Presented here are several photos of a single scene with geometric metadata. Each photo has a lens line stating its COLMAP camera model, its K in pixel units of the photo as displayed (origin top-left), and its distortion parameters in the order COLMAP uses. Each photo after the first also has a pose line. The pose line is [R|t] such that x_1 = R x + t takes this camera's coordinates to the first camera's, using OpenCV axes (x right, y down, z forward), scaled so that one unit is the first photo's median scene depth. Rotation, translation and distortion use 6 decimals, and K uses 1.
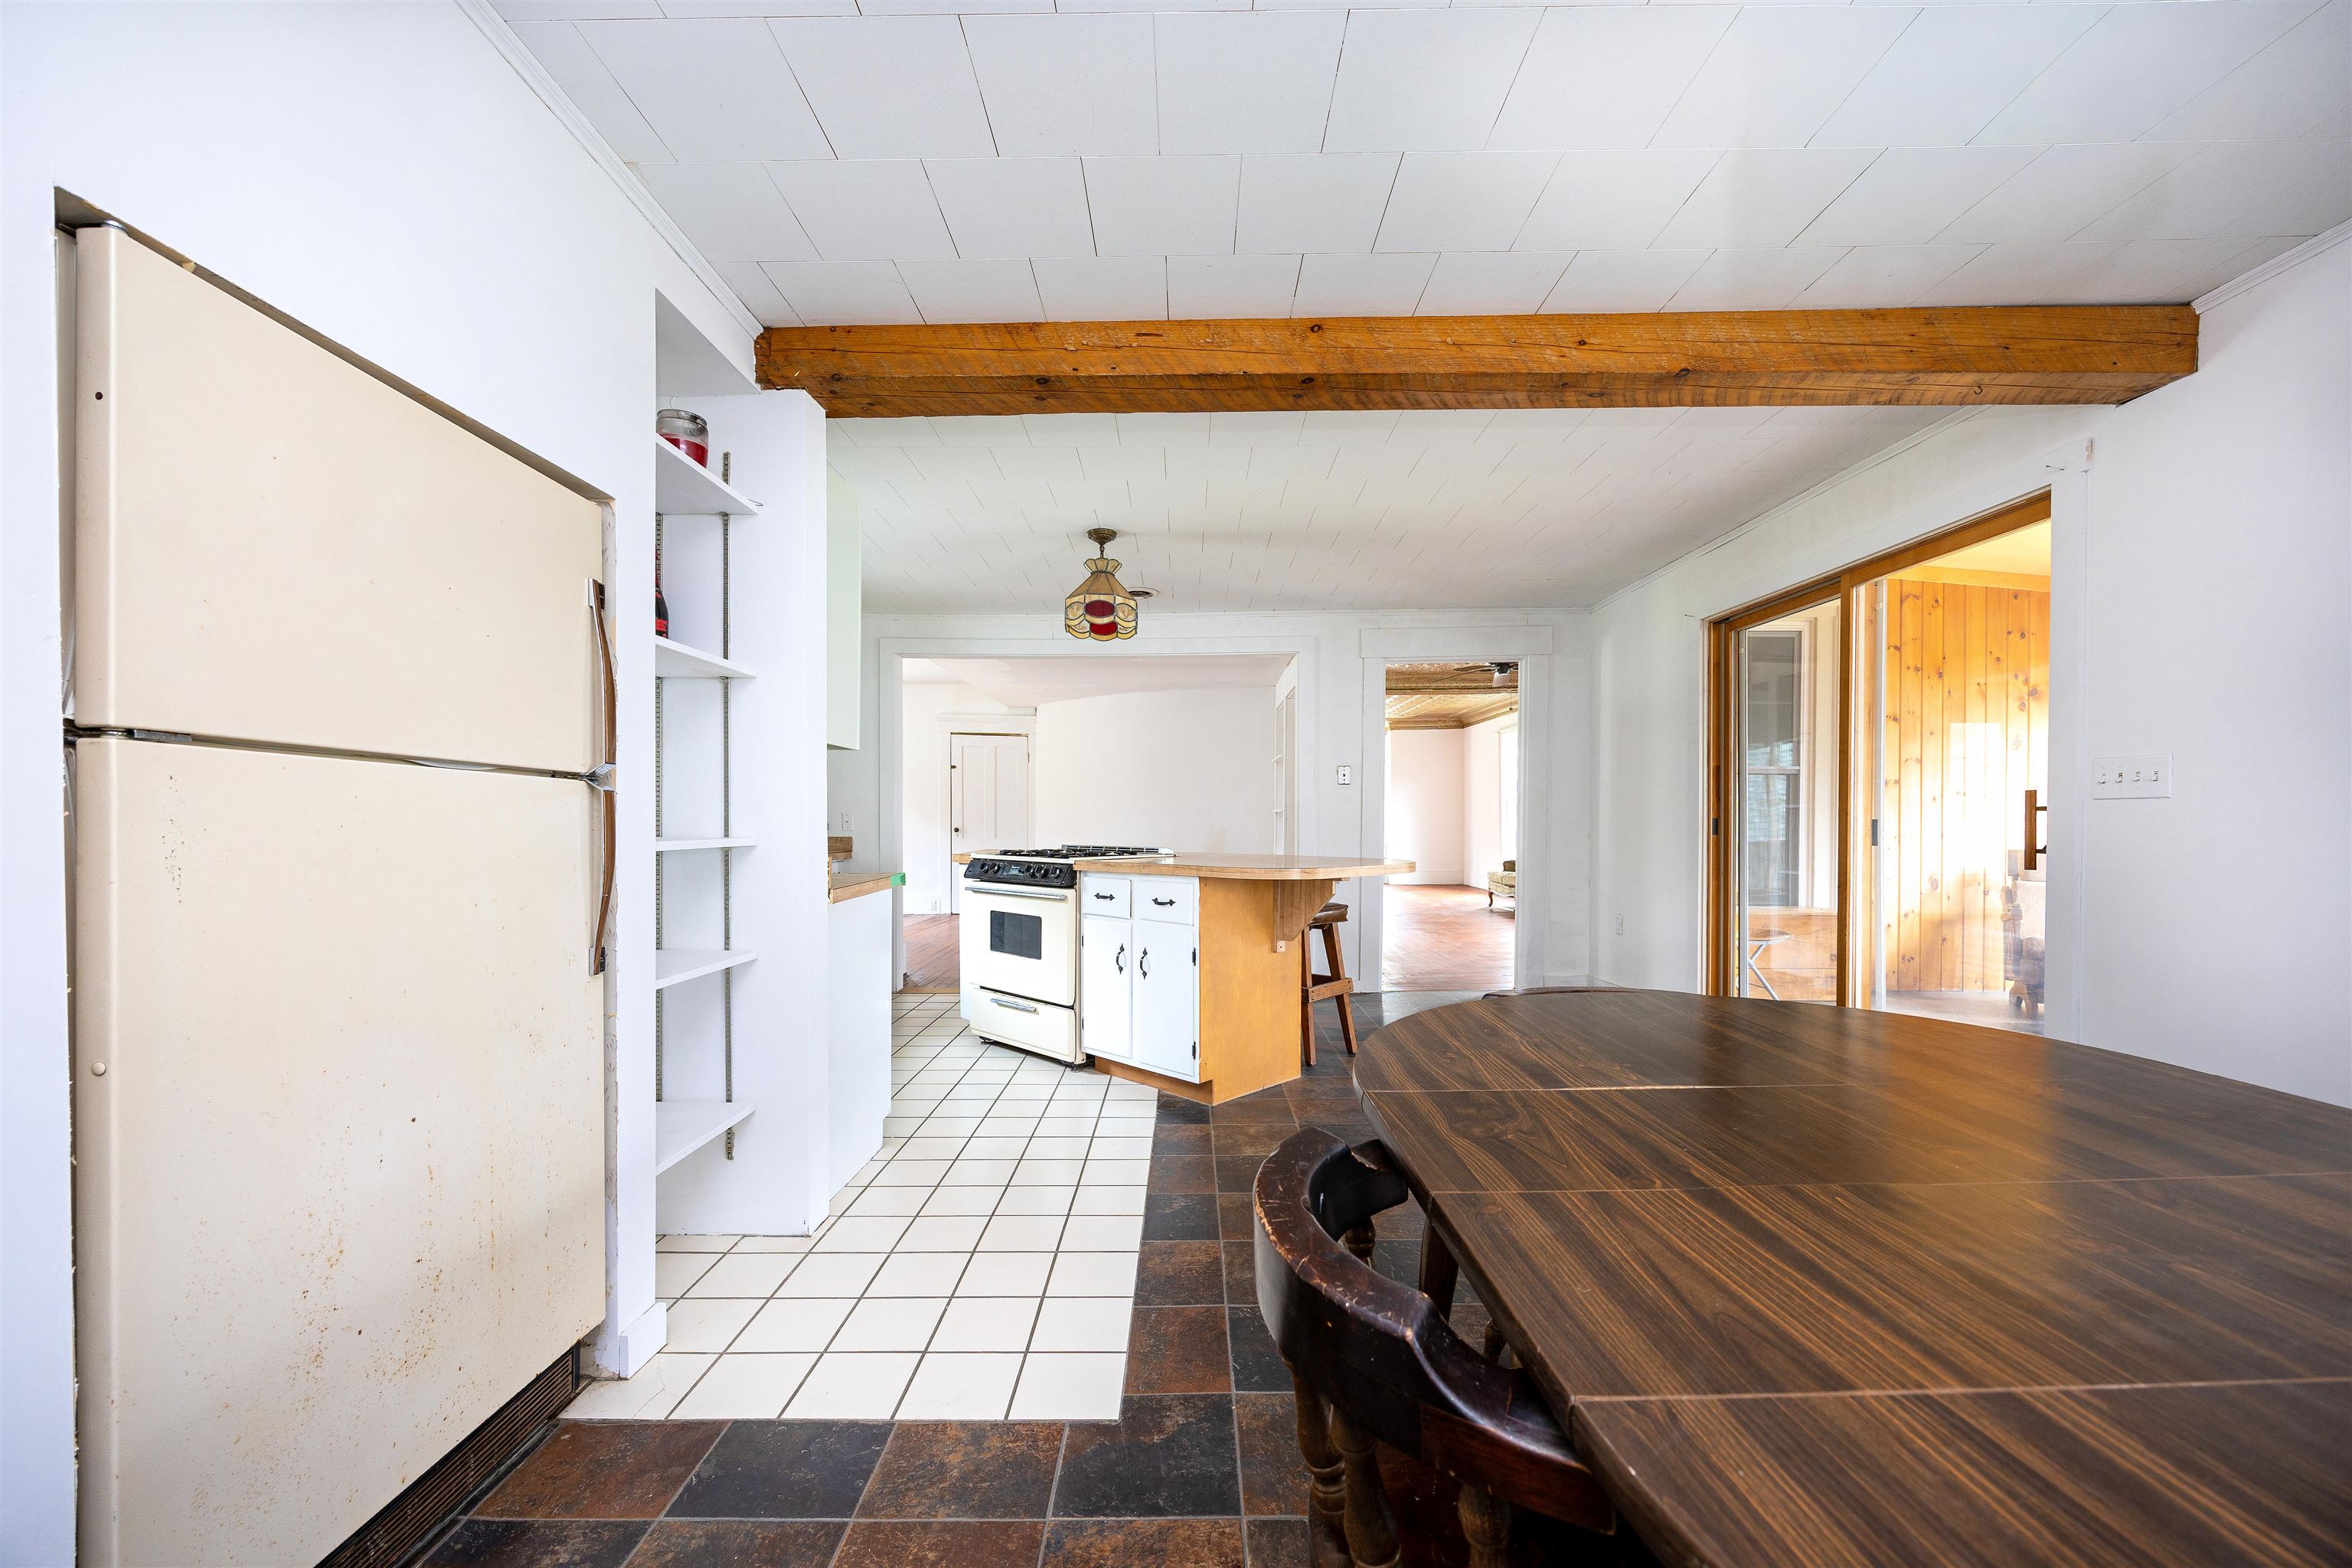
lens RADIAL K [[930.8, 0, 1147.6], [0, 930.8, 843.4], [0, 0, 1]] dist [-0.006298, 0.000639]
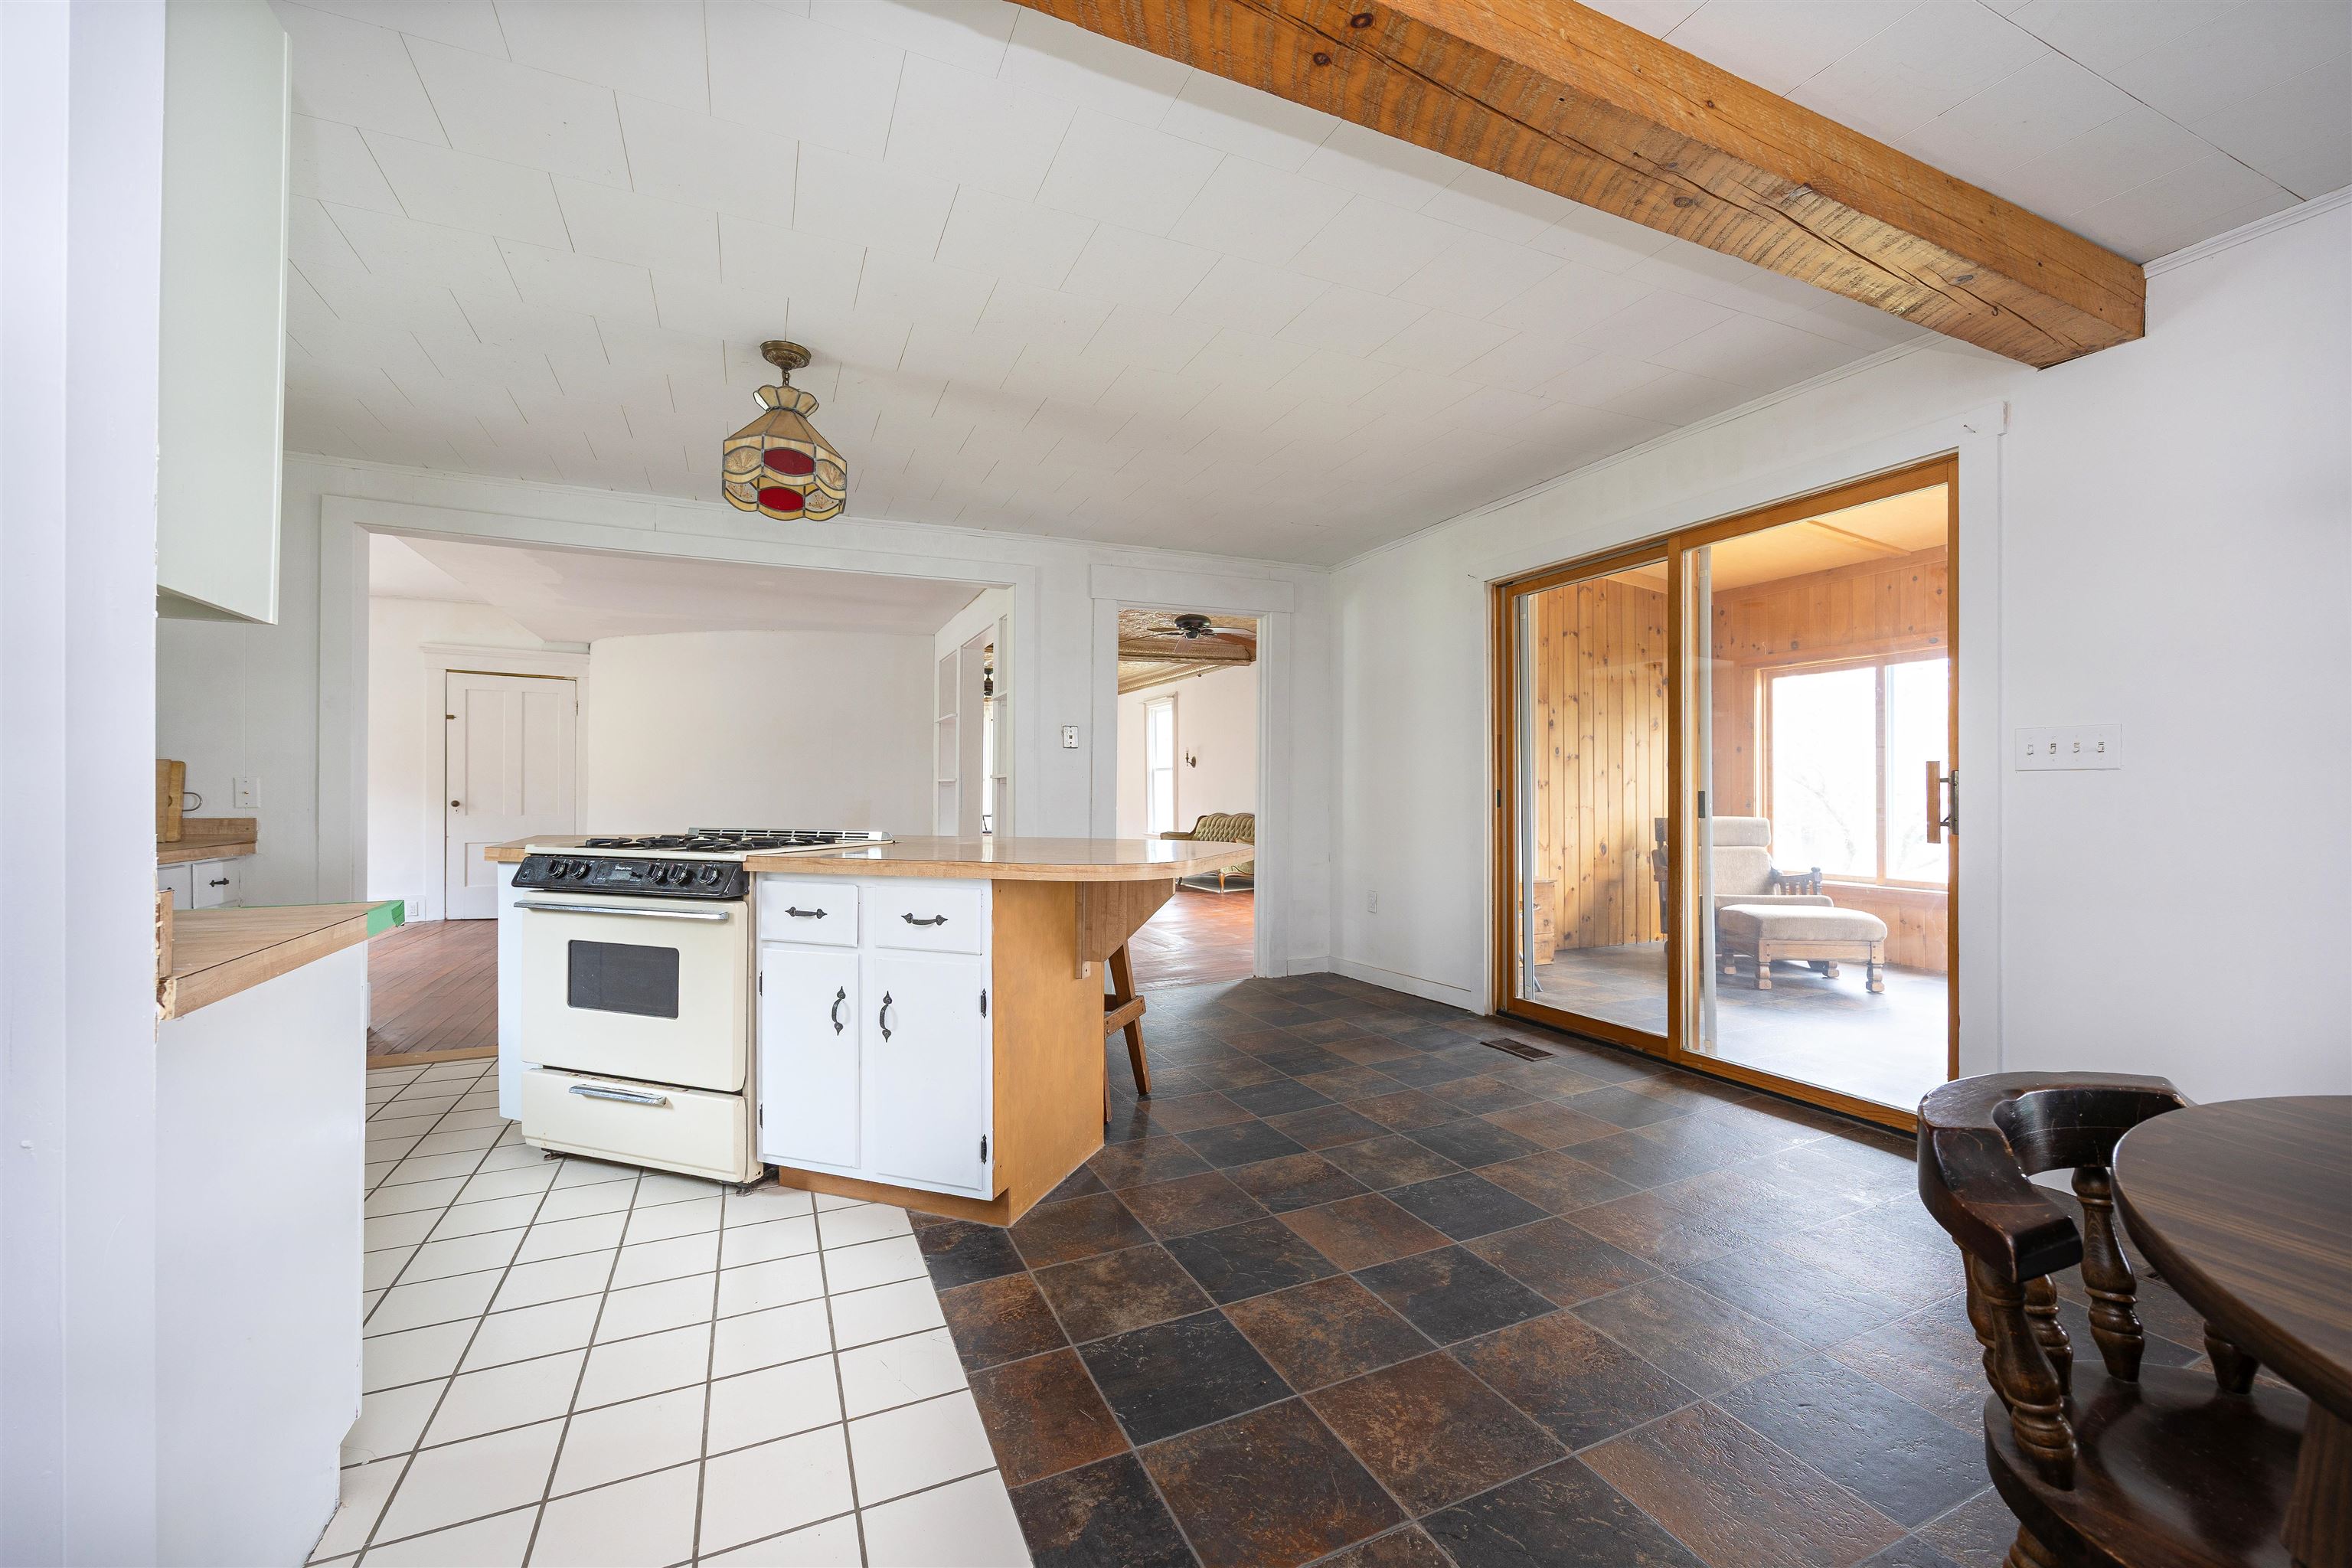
lens RADIAL K [[930.8, 0, 1228.4], [0, 930.8, 794.4], [0, 0, 1]] dist [-0.006298, 0.000639]
pose [[0.876940, -0.000369, 0.480599, -0.092621], [0.010907, 0.999757, -0.019133, -0.007137], [-0.480476, 0.022020, 0.876732, 0.295088]]
